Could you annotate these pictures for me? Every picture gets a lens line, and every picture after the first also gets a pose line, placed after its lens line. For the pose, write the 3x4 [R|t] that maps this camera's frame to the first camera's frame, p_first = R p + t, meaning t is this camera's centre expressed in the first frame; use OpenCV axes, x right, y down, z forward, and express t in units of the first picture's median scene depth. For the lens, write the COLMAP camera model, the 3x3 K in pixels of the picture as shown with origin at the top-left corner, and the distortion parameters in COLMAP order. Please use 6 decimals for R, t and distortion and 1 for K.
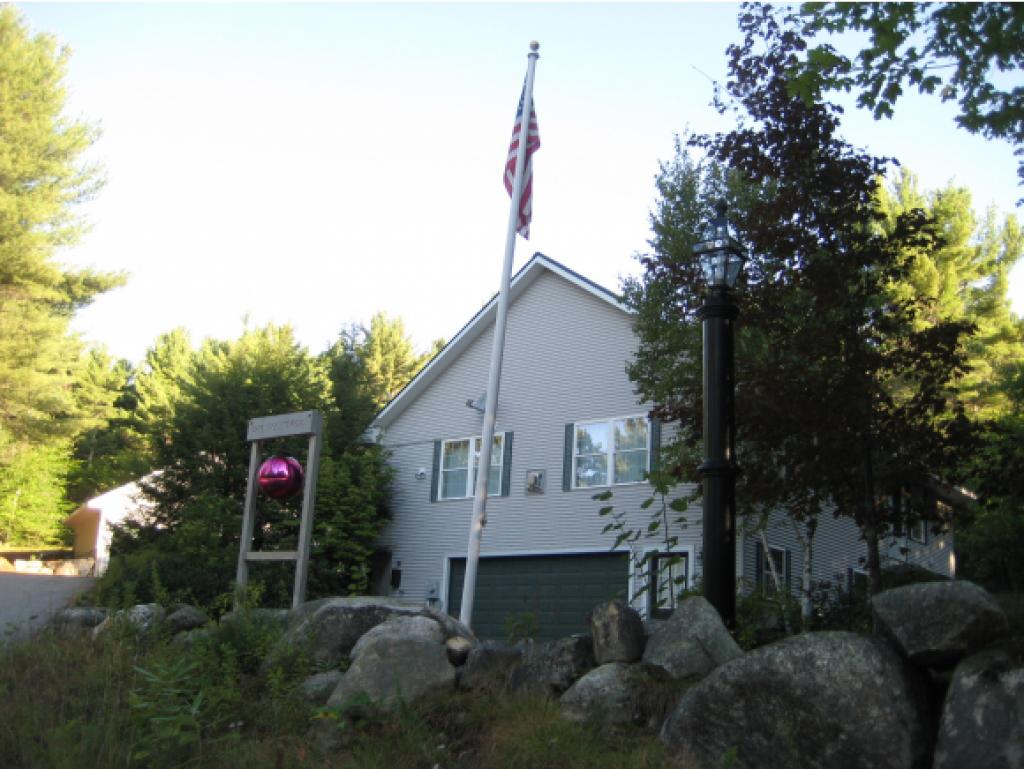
lens RADIAL K [[1093.8, 0, 512.0], [0, 1093.8, 384.5], [0, 0, 1]] dist [-0.098684, 0.037325]
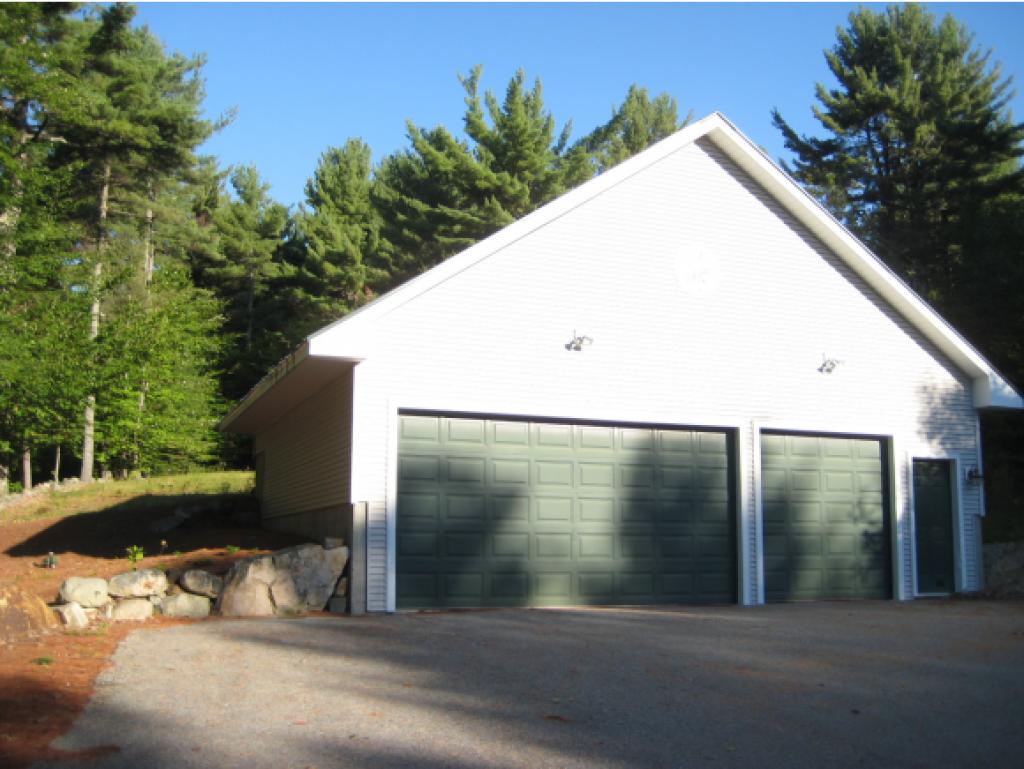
lens RADIAL K [[1093.8, 0, 512.0], [0, 1093.8, 384.5], [0, 0, 1]] dist [-0.098684, 0.037325]
pose [[0.989214, -0.075838, -0.125319, -0.161131], [0.088657, 0.991020, 0.100094, 0.051277], [0.116603, -0.110125, 0.987054, 0.380329]]
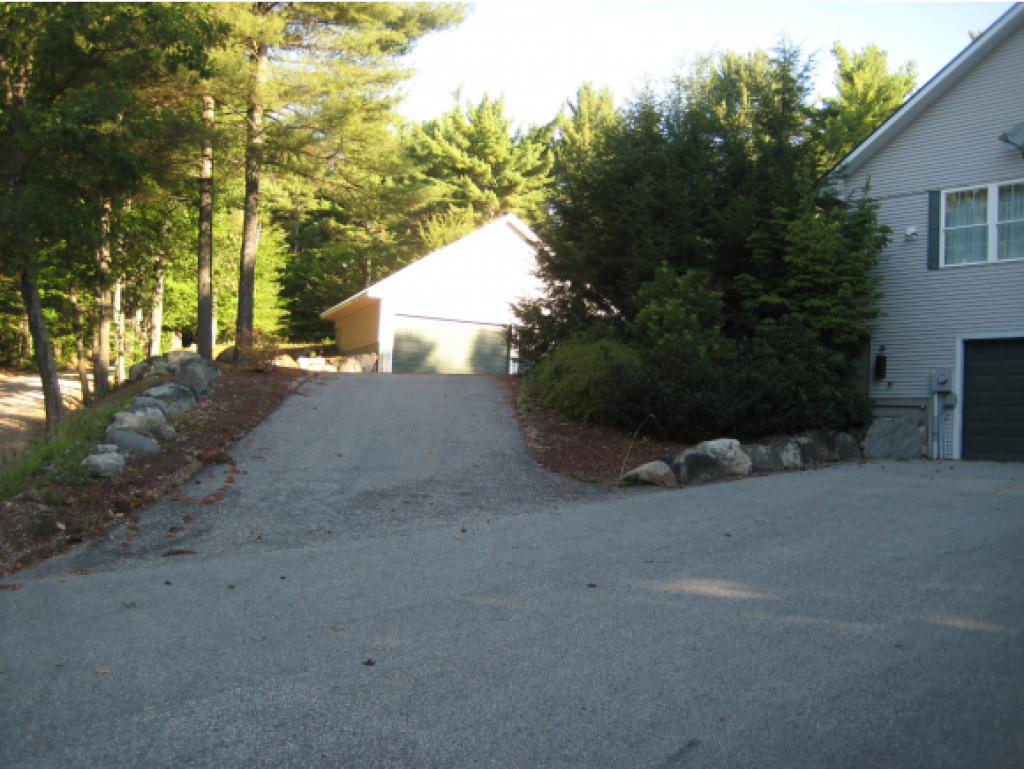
lens RADIAL K [[1093.8, 0, 512.0], [0, 1093.8, 384.5], [0, 0, 1]] dist [-0.098684, 0.037325]
pose [[0.990978, -0.014750, -0.133209, -0.080338], [0.040092, 0.981038, 0.189624, 0.008871], [0.127886, -0.193254, 0.972779, 0.057796]]
